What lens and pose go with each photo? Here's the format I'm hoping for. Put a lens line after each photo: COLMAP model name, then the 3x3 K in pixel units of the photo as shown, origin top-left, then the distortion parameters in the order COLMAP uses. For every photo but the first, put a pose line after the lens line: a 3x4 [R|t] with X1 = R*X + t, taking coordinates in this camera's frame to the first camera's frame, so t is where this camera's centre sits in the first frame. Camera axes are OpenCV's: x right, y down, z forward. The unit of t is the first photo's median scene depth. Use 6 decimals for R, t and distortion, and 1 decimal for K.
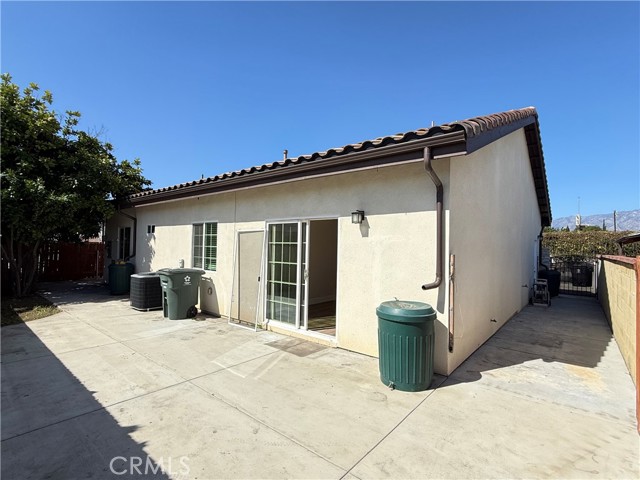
lens RADIAL K [[316.5, 0, 322.8], [0, 316.5, 240.1], [0, 0, 1]] dist [-0.005858, -0.000069]
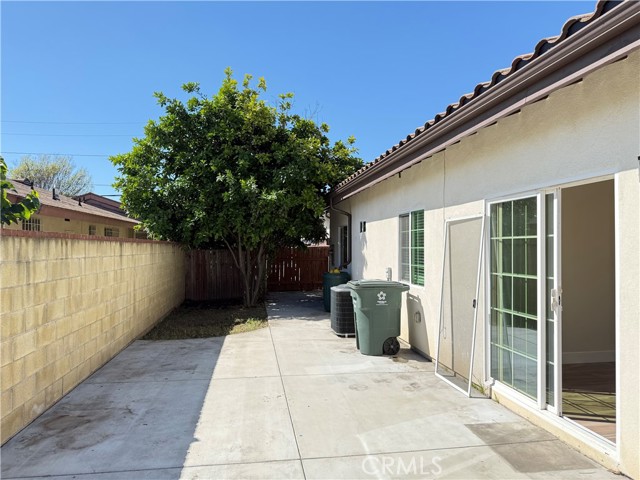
lens RADIAL K [[451.7, 0, 319.1], [0, 451.7, 240.6], [0, 0, 1]] dist [0.031178, -0.048589]
pose [[0.741249, -0.031513, -0.670490, 0.135191], [0.030685, 0.999444, -0.013051, 0.013505], [0.670528, -0.010900, 0.741804, 0.217495]]
